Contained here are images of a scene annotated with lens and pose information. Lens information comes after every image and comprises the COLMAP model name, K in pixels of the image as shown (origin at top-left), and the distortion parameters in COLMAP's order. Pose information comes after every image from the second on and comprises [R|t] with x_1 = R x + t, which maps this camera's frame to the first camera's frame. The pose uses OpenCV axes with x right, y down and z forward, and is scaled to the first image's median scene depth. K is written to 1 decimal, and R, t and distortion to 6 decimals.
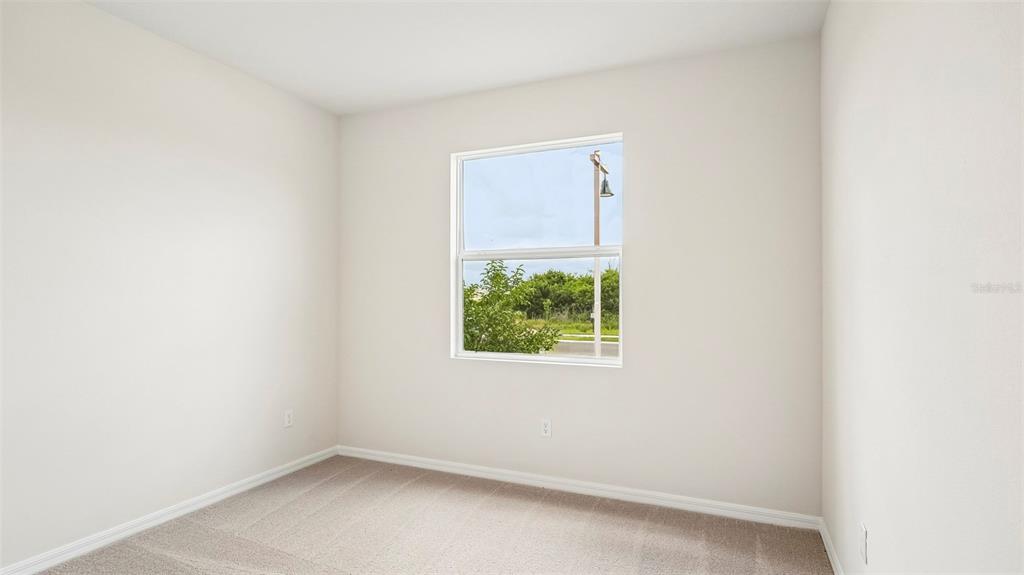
lens RADIAL K [[522.7, 0, 513.4], [0, 522.7, 291.3], [0, 0, 1]] dist [0.003429, -0.000121]
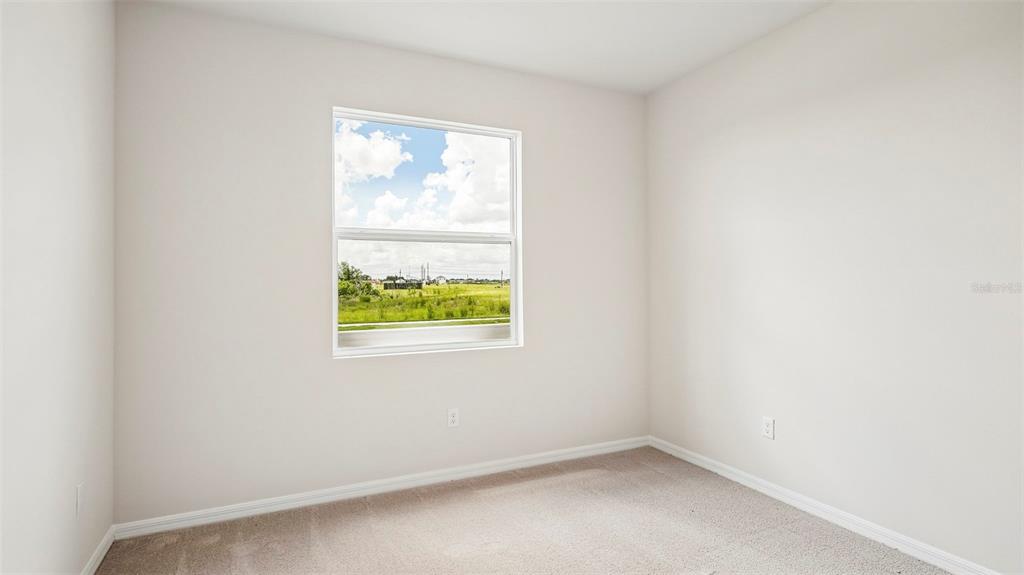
lens RADIAL K [[522.7, 0, 542.9], [0, 522.7, 268.8], [0, 0, 1]] dist [0.003429, -0.000121]
pose [[0.660348, 0.004097, 0.750948, -0.559943], [0.007188, 0.999905, -0.011776, -0.000907], [-0.750925, 0.013174, 0.660256, 0.239022]]
